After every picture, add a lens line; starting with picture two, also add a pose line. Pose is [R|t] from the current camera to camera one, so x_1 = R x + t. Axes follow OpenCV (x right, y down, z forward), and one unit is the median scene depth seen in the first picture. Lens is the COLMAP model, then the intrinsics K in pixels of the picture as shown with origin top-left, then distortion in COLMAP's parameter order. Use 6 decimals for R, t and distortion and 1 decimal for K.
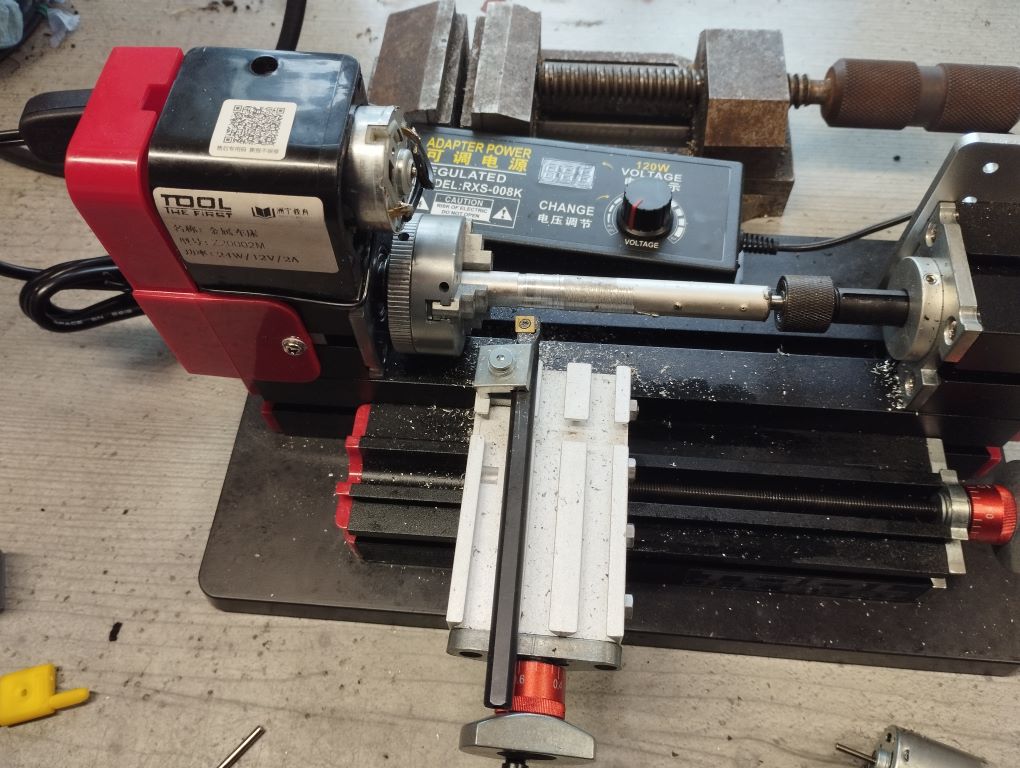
lens RADIAL K [[868.1, 0, 513.1], [0, 868.1, 383.4], [0, 0, 1]] dist [0.078376, -0.123049]
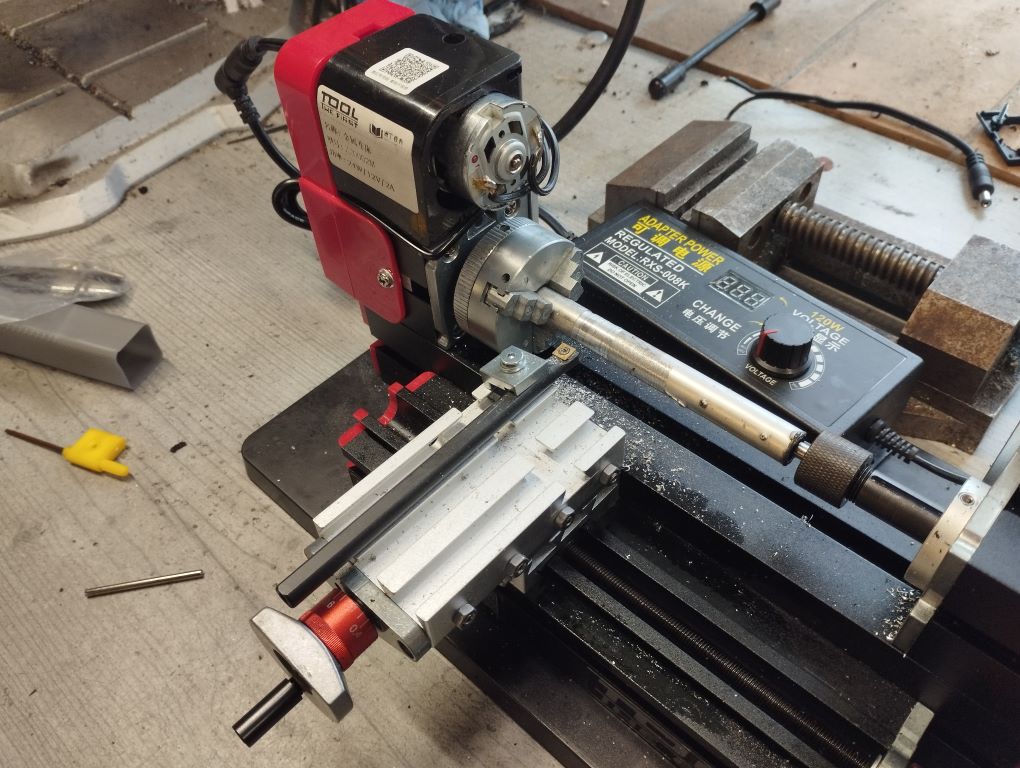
lens RADIAL K [[868.1, 0, 509.1], [0, 868.1, 382.1], [0, 0, 1]] dist [0.078376, -0.123049]
pose [[0.789884, 0.446823, -0.420038, 0.328926], [-0.518759, 0.852127, -0.069064, 0.053830], [0.327066, 0.272451, 0.904875, 0.050314]]
